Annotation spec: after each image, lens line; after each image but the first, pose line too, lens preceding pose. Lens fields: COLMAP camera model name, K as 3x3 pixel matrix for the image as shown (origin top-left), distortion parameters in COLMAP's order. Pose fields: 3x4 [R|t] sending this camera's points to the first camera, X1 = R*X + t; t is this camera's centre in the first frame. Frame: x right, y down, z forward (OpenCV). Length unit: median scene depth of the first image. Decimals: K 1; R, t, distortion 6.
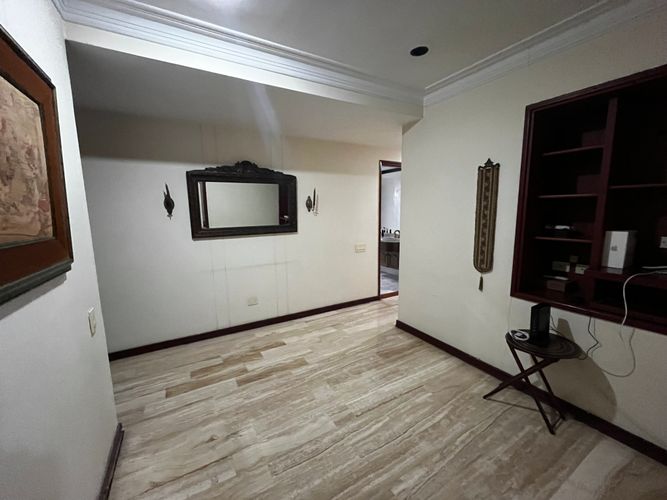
lens RADIAL K [[270.1, 0, 332.4], [0, 270.1, 247.9], [0, 0, 1]] dist [0.000050, -0.000308]
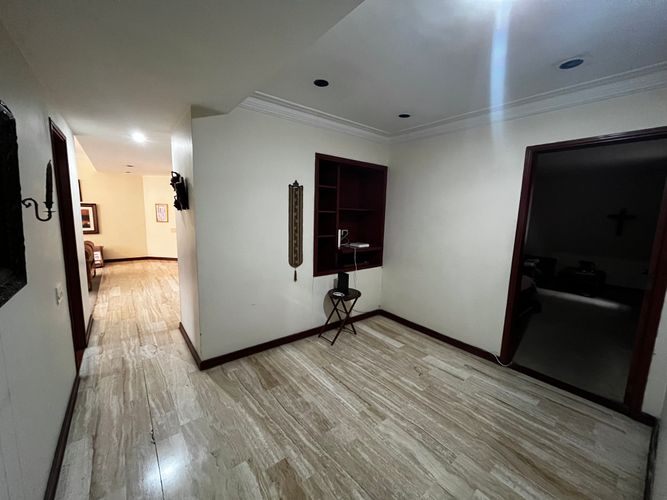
lens RADIAL K [[270.1, 0, 331.6], [0, 270.1, 249.9], [0, 0, 1]] dist [0.000050, -0.000308]
pose [[-0.145900, -0.126434, 0.981187, -0.771373], [0.108800, 0.983733, 0.142940, -0.165337], [-0.983298, 0.127608, -0.129771, 1.034003]]
